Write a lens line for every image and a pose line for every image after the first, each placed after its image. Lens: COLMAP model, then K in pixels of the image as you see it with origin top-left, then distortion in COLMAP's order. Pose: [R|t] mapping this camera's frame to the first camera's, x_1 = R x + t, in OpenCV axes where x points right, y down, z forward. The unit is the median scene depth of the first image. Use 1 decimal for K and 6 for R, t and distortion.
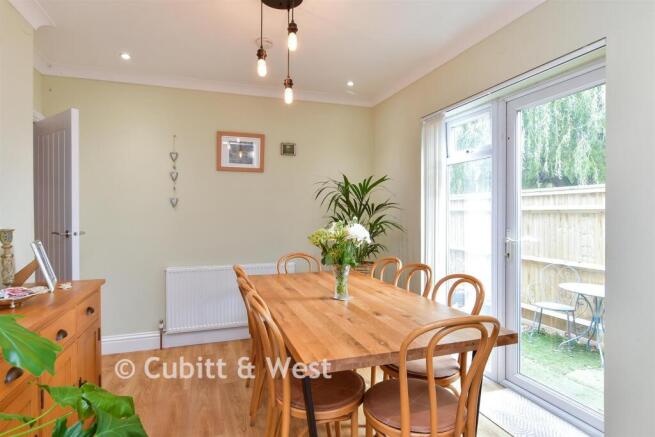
lens RADIAL K [[357.1, 0, 327.3], [0, 357.1, 217.2], [0, 0, 1]] dist [-0.001710, -0.001337]
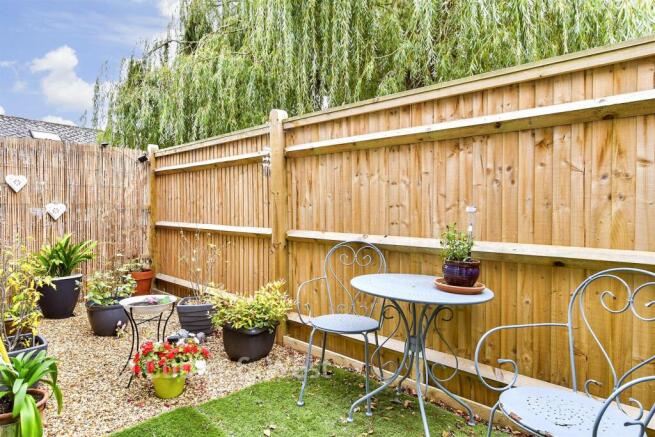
lens RADIAL K [[394.4, 0, 327.4], [0, 394.4, 216.8], [0, 0, 1]] dist [-0.000810, 0.000242]
pose [[0.888016, -0.004039, 0.459795, 0.337469], [-0.002118, 0.999915, 0.012874, 0.086560], [-0.459808, -0.012406, 0.887932, 0.487468]]
